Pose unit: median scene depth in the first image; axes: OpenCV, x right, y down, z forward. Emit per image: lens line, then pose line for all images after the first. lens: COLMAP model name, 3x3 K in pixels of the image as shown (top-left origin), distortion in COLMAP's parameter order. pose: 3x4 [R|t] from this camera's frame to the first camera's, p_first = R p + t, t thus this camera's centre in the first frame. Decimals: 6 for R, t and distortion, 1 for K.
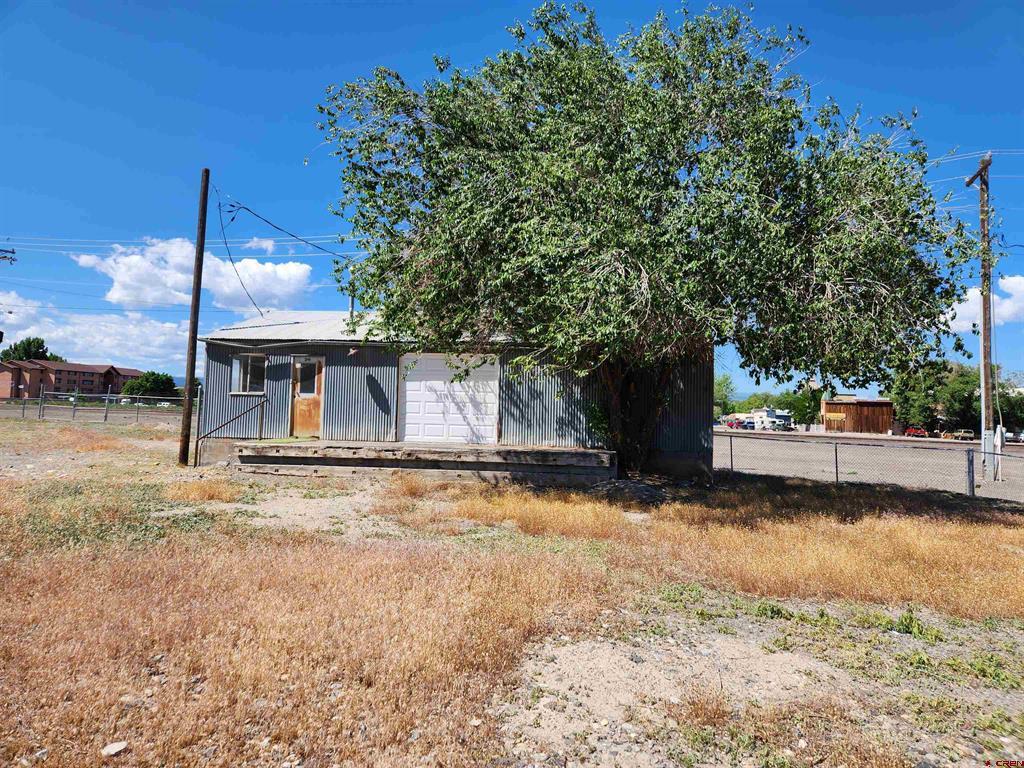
lens RADIAL K [[672.1, 0, 498.1], [0, 672.1, 384.3], [0, 0, 1]] dist [0.085272, -0.071508]
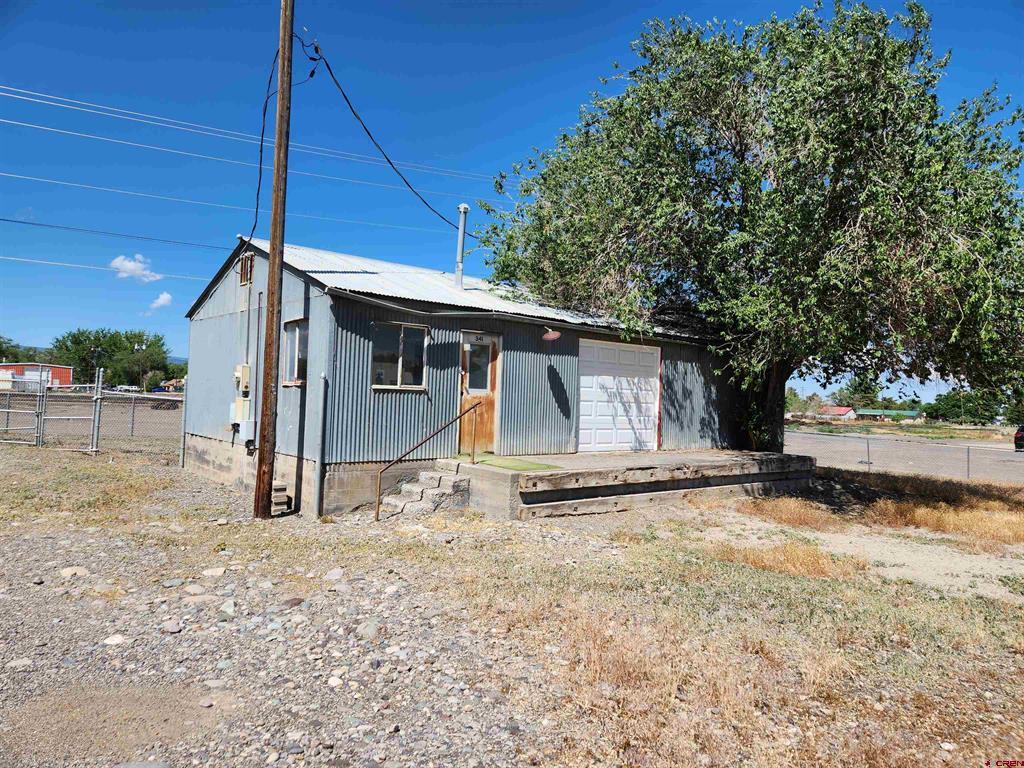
lens RADIAL K [[672.1, 0, 498.1], [0, 672.1, 384.3], [0, 0, 1]] dist [0.085272, -0.071508]
pose [[0.678048, 0.011521, 0.734928, -0.769588], [-0.049662, 0.998310, 0.030168, -0.012767], [-0.733338, -0.056954, 0.677474, 0.529974]]
